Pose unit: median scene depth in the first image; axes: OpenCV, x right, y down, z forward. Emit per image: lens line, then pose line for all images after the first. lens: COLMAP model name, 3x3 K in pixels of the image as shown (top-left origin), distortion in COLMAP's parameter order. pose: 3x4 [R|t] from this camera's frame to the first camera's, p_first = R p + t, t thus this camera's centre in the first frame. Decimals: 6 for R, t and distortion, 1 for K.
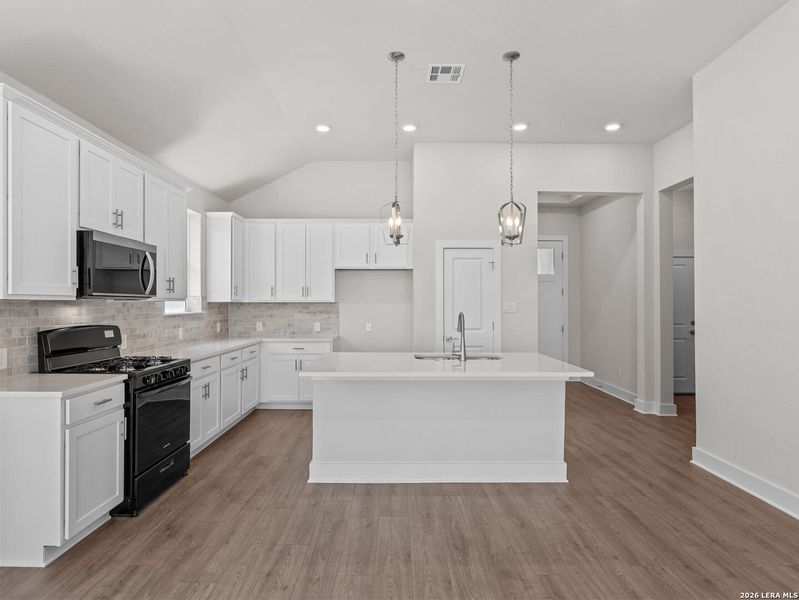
lens RADIAL K [[445.2, 0, 399.5], [0, 445.2, 300.0], [0, 0, 1]] dist [0.001883, 0.000257]
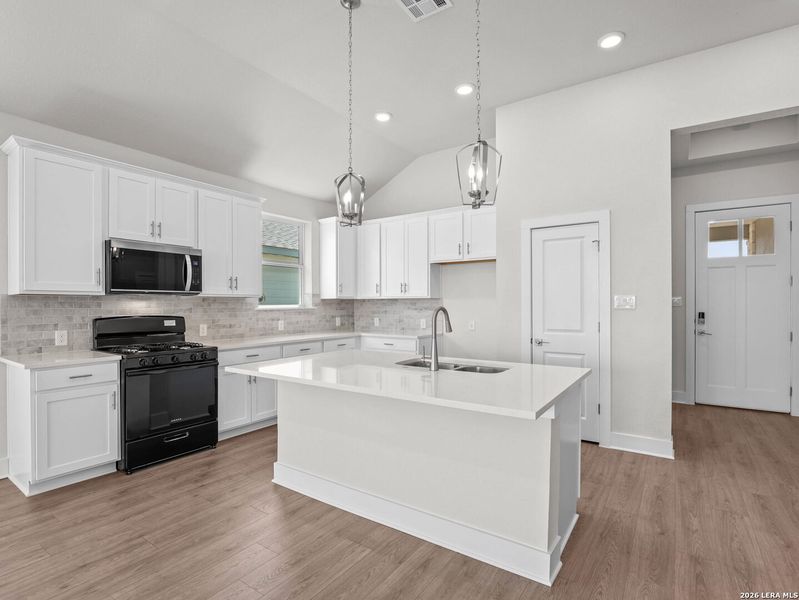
lens RADIAL K [[404.4, 0, 403.5], [0, 404.4, 302.0], [0, 0, 1]] dist [-0.005630, -0.001395]
pose [[0.824316, -0.005330, -0.566105, 0.334985], [0.007395, 0.999972, 0.001353, 0.013267], [0.566082, -0.005302, 0.824332, 0.278875]]
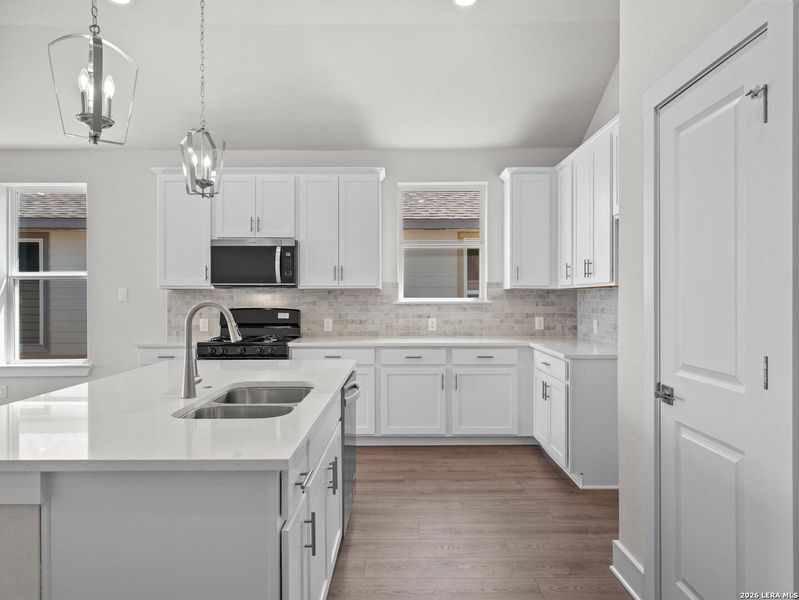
lens RADIAL K [[510.9, 0, 399.5], [0, 510.9, 300.0], [0, 0, 1]] dist [0.000344, -0.000851]
pose [[-0.009111, 0.005299, -0.999944, 0.490822], [0.009323, 0.999943, 0.005214, 0.017663], [0.999915, -0.009275, -0.009160, 0.849200]]
